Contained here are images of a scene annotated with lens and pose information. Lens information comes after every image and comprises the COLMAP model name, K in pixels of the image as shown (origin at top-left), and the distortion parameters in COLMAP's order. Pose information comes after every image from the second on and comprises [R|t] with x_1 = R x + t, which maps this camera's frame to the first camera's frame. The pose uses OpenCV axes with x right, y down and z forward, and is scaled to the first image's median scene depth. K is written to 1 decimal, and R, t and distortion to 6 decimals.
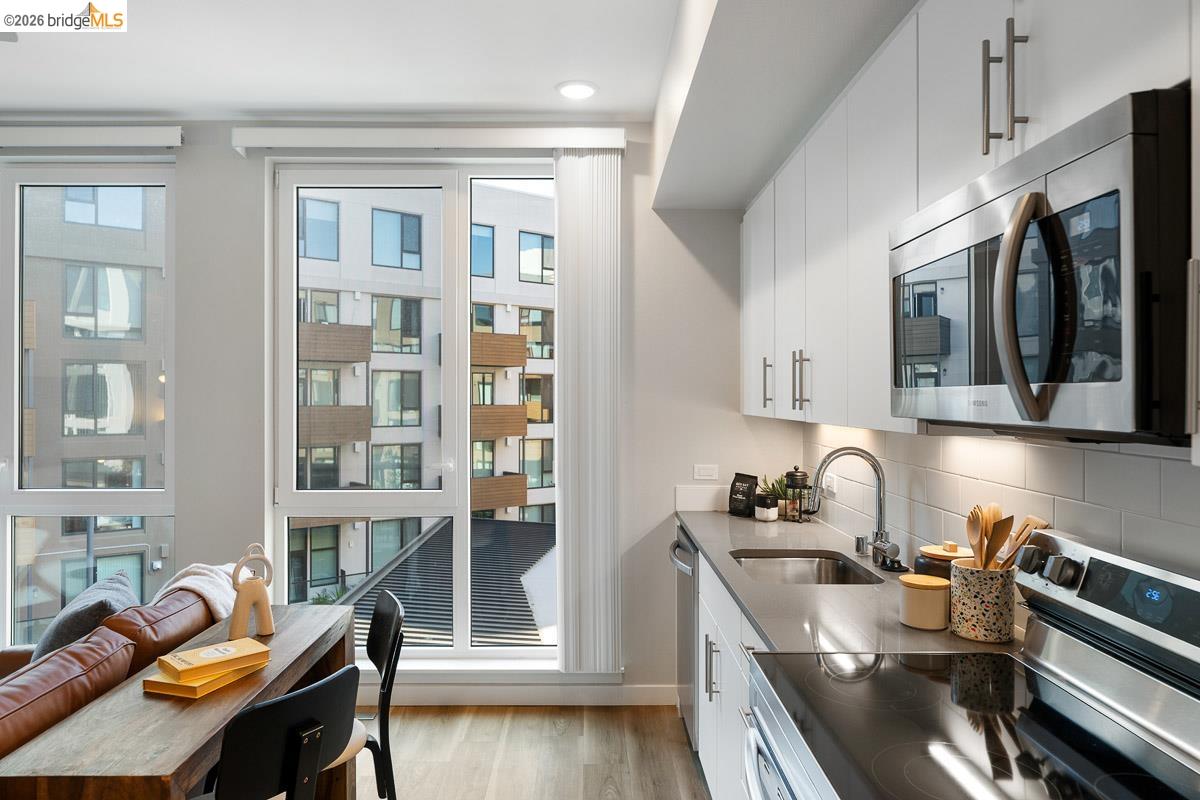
lens RADIAL K [[793.4, 0, 600.0], [0, 793.4, 400.0], [0, 0, 1]] dist [-0.000959, -0.000502]
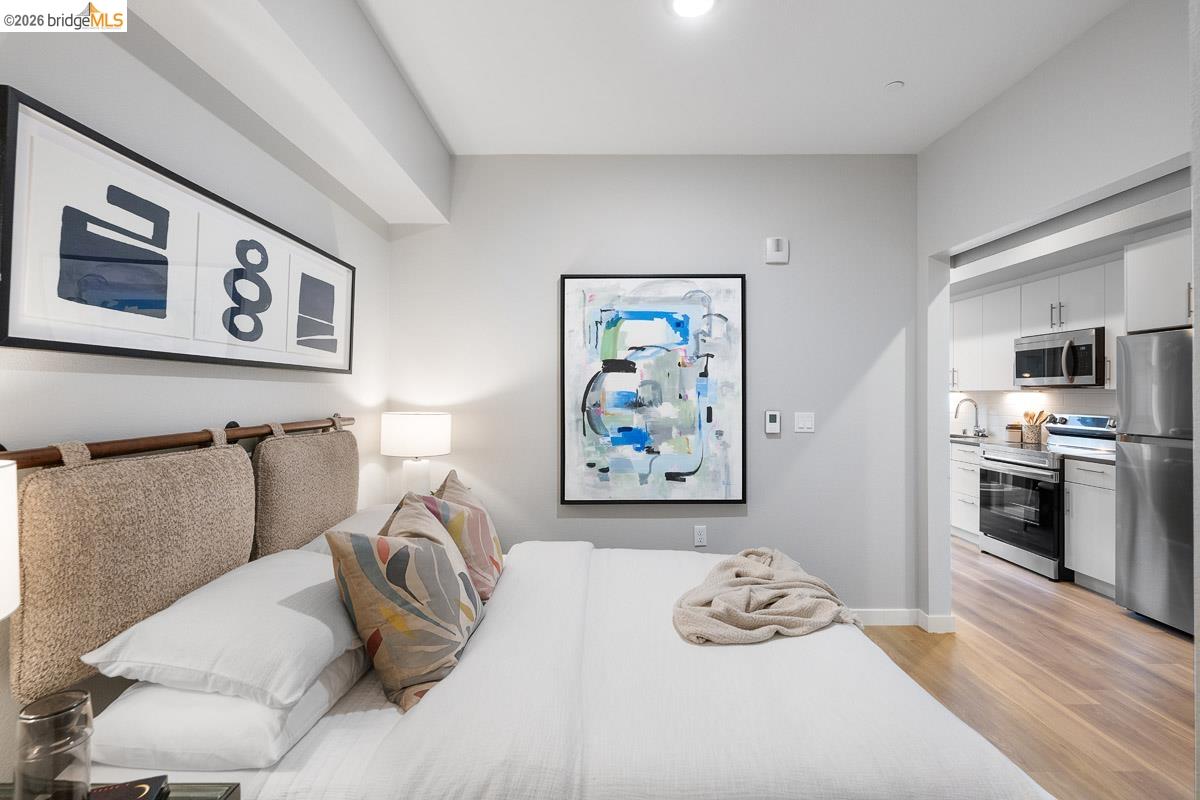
lens RADIAL K [[542.6, 0, 598.1], [0, 542.6, 393.3], [0, 0, 1]] dist [0.000637, 0.000033]
pose [[0.999982, -0.002235, -0.005649, -2.568249], [0.002240, 0.999997, 0.000904, 0.082888], [0.005647, -0.000917, 0.999984, -2.625216]]
